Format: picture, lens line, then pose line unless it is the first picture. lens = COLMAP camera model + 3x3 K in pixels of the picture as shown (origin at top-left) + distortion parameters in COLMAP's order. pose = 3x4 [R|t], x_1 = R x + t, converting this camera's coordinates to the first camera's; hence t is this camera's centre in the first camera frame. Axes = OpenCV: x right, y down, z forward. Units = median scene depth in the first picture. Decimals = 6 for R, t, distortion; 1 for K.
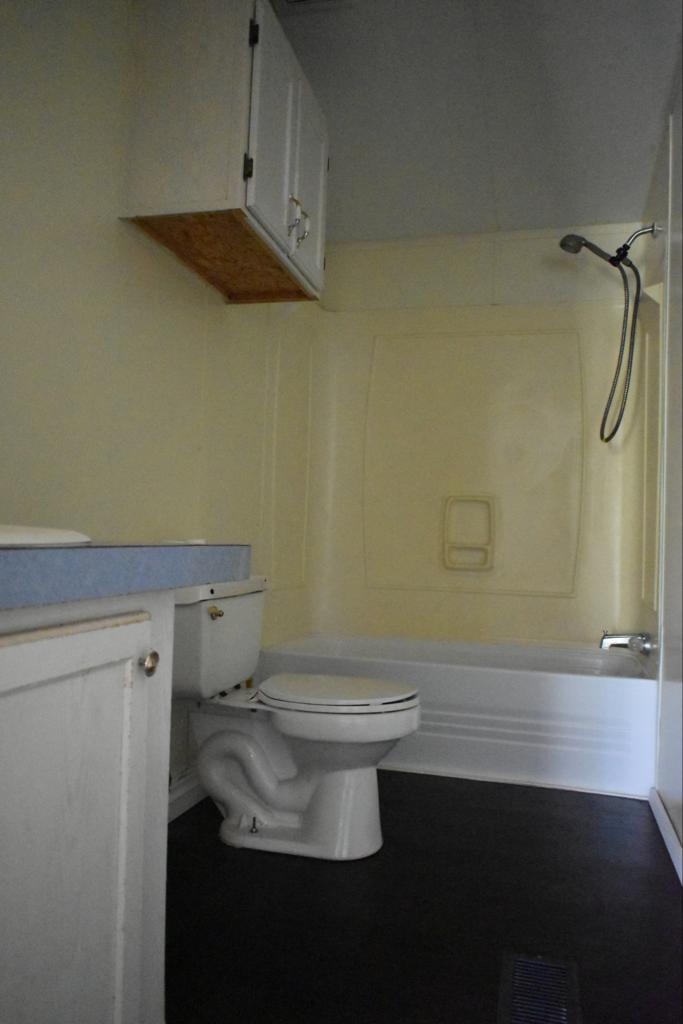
lens RADIAL K [[788.5, 0, 341.5], [0, 788.5, 512.0], [0, 0, 1]] dist [0.000784, 0.000084]
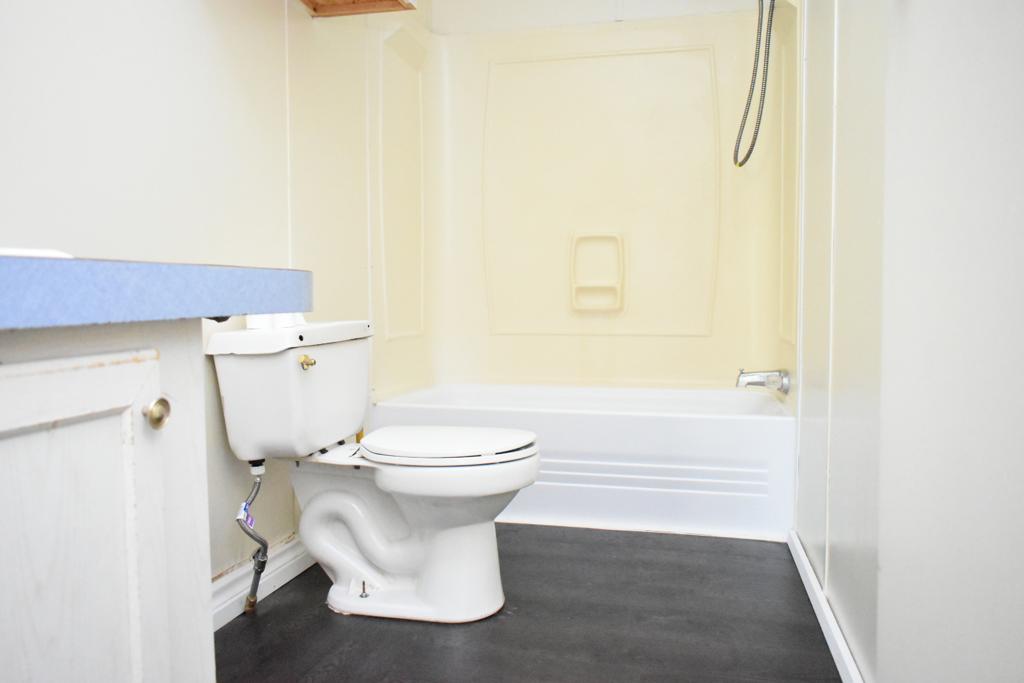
lens RADIAL K [[772.8, 0, 512.0], [0, 772.8, 341.5], [0, 0, 1]] dist [0.006356, 0.003250]
pose [[0.998743, -0.041246, 0.028494, 0.047449], [0.038540, 0.995218, 0.089751, 0.034622], [-0.032060, -0.088540, 0.995557, 0.120734]]
